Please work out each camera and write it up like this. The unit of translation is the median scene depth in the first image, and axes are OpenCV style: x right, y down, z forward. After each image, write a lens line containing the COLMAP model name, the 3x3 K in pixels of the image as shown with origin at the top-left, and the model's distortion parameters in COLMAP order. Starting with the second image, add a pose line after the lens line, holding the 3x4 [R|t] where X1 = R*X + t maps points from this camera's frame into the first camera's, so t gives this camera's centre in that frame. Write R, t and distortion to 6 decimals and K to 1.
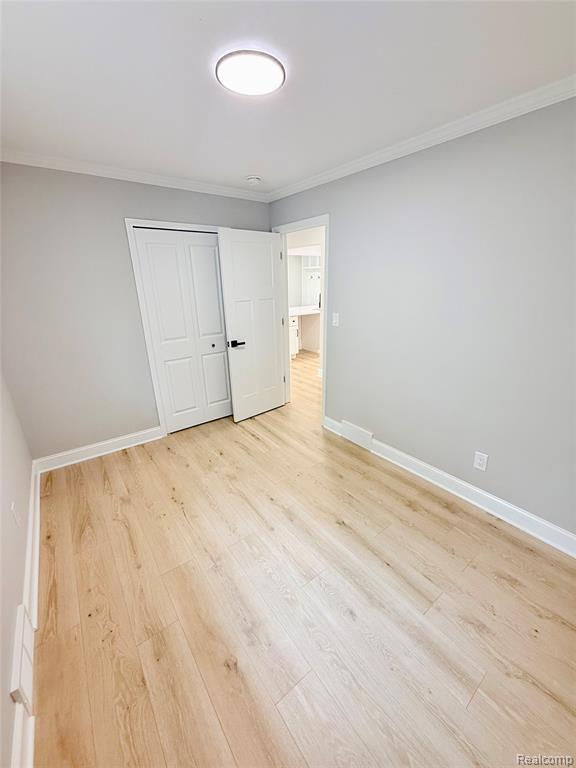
lens RADIAL K [[304.7, 0, 287.0], [0, 304.7, 383.3], [0, 0, 1]] dist [-0.000324, -0.000489]
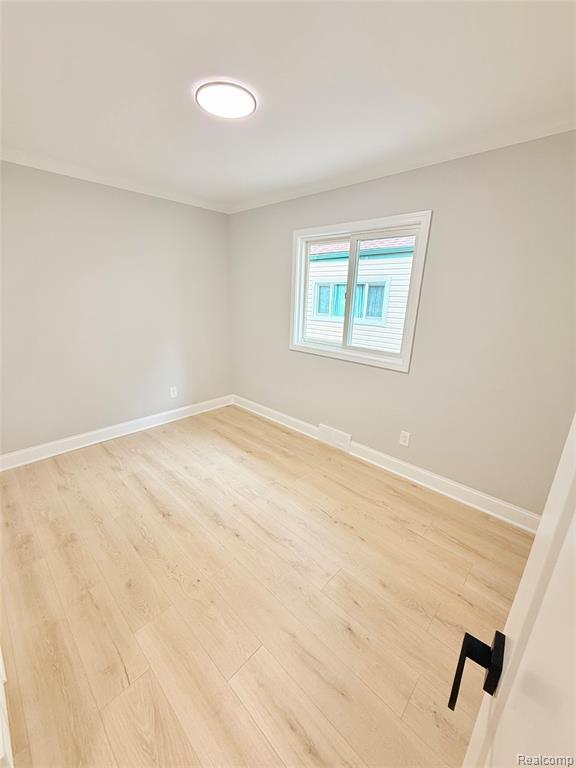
lens RADIAL K [[304.7, 0, 293.0], [0, 304.7, 381.0], [0, 0, 1]] dist [-0.000324, -0.000489]
pose [[-0.983133, 0.039205, -0.178639, -0.077981], [-0.072143, 0.814422, 0.575770, -0.545134], [0.168061, 0.578946, -0.797858, 1.672395]]
